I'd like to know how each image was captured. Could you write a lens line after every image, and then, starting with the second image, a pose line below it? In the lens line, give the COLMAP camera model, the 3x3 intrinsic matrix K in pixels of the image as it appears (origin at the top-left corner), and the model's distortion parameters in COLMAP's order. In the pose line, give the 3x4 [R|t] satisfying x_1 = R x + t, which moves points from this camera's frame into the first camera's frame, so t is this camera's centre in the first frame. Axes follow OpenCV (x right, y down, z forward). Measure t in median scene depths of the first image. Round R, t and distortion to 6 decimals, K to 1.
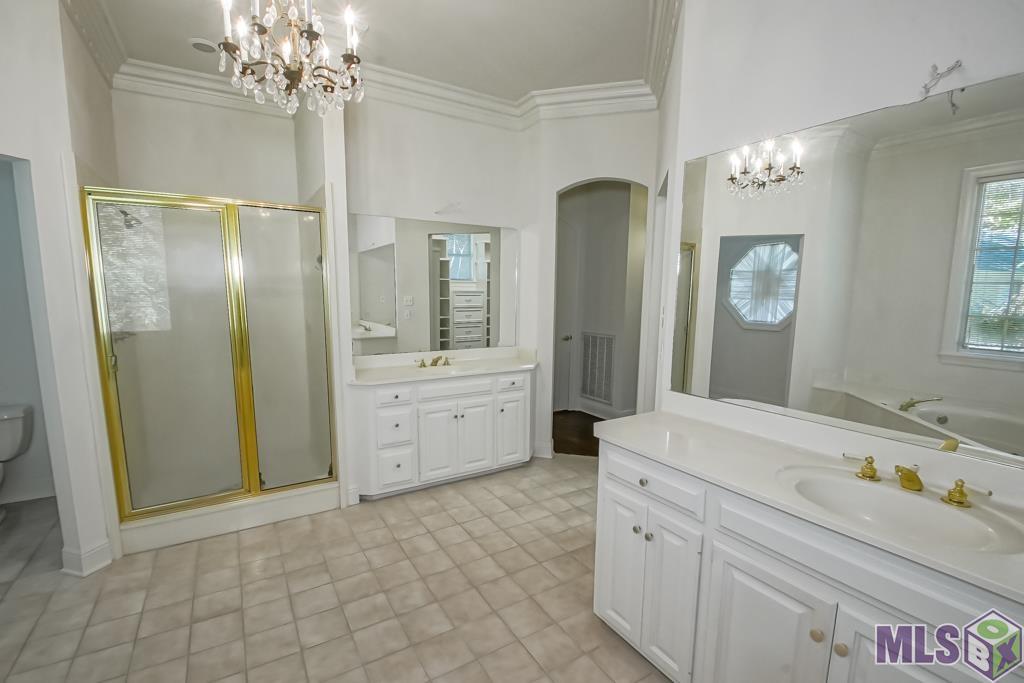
lens RADIAL K [[467.4, 0, 504.1], [0, 467.4, 351.1], [0, 0, 1]] dist [-0.001952, -0.000373]
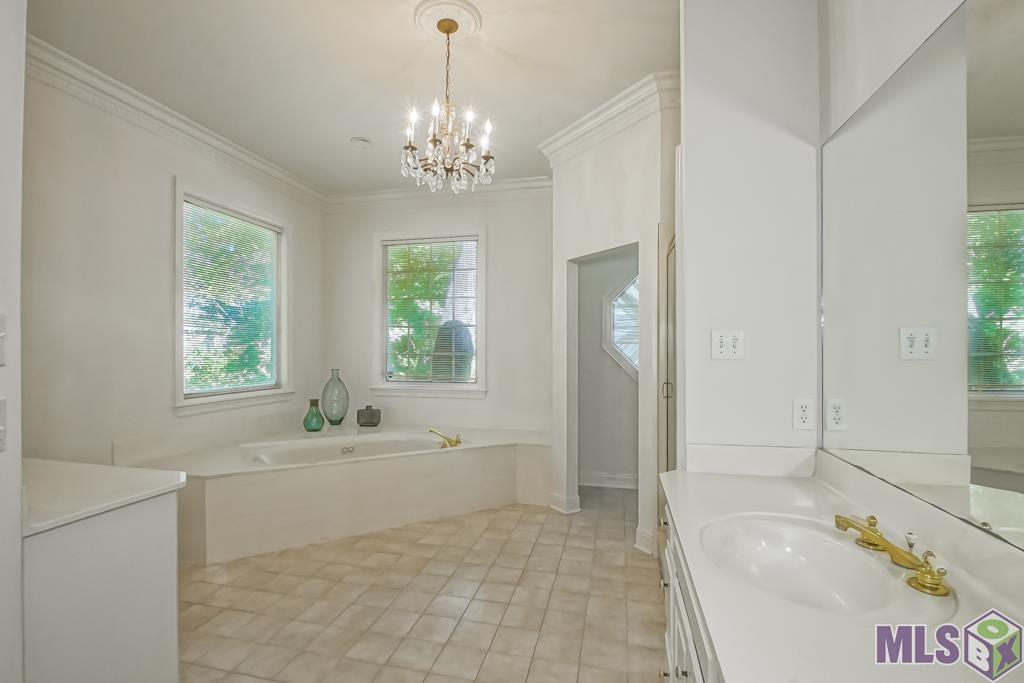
lens RADIAL K [[467.4, 0, 504.1], [0, 467.4, 351.1], [0, 0, 1]] dist [-0.001952, -0.000373]
pose [[-0.707342, -0.010662, -0.706791, 0.330892], [-0.103383, 0.990695, 0.088519, -0.159151], [0.699271, 0.135683, -0.701862, 1.701987]]
